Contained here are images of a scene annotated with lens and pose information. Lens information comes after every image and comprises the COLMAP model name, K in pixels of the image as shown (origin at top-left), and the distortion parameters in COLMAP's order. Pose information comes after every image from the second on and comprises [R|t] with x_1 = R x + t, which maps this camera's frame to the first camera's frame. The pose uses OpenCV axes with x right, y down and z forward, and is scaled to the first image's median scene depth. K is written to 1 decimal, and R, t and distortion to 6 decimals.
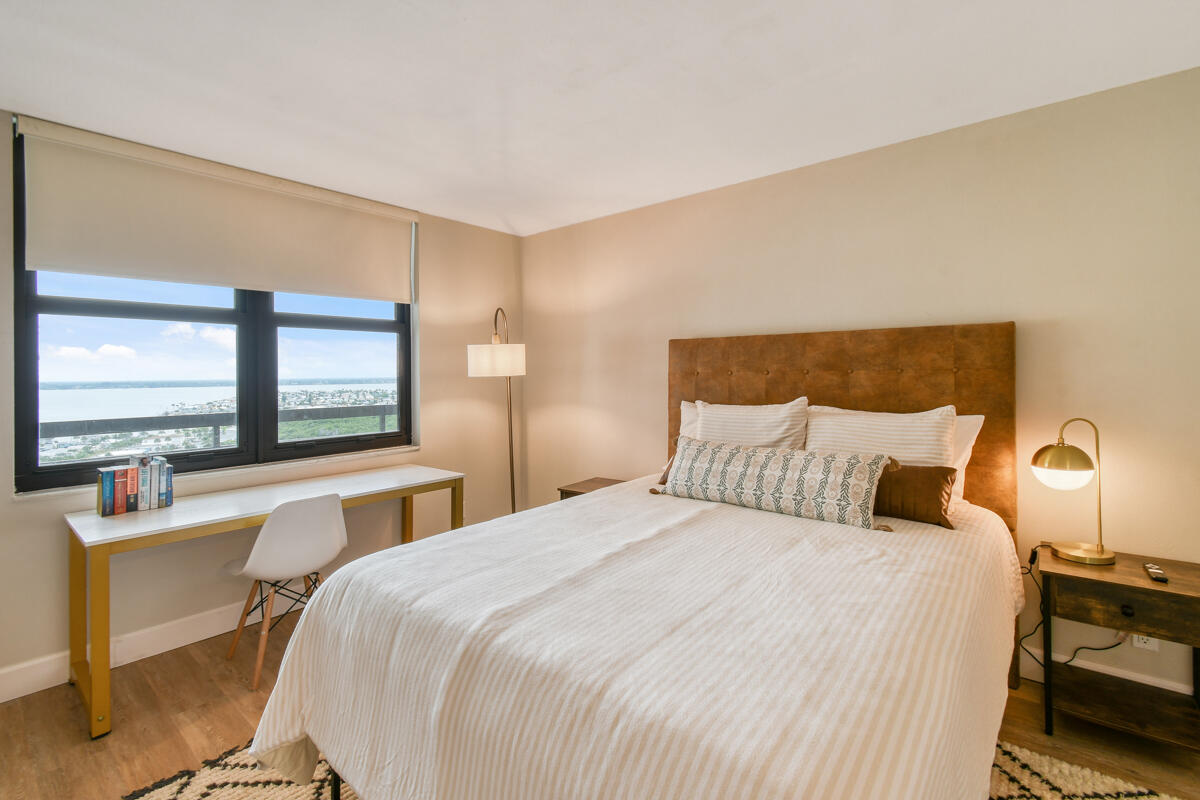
lens RADIAL K [[530.1, 0, 624.8], [0, 530.1, 374.9], [0, 0, 1]] dist [0.006451, -0.002536]
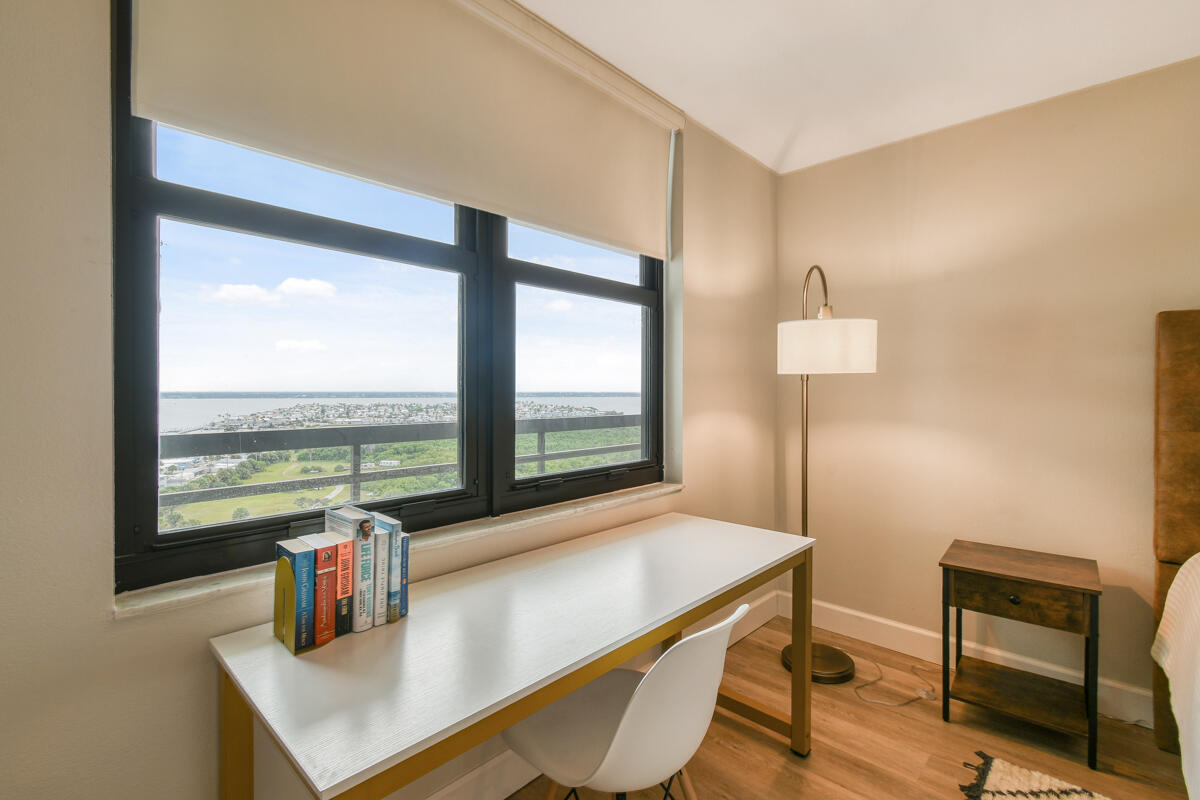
lens RADIAL K [[530.1, 0, 597.1], [0, 530.1, 397.9], [0, 0, 1]] dist [0.006451, -0.002536]
pose [[0.996845, 0.015462, -0.077852, -0.466914], [-0.014794, 0.999849, 0.009140, 0.029013], [0.077982, -0.007960, 0.996923, 0.385862]]
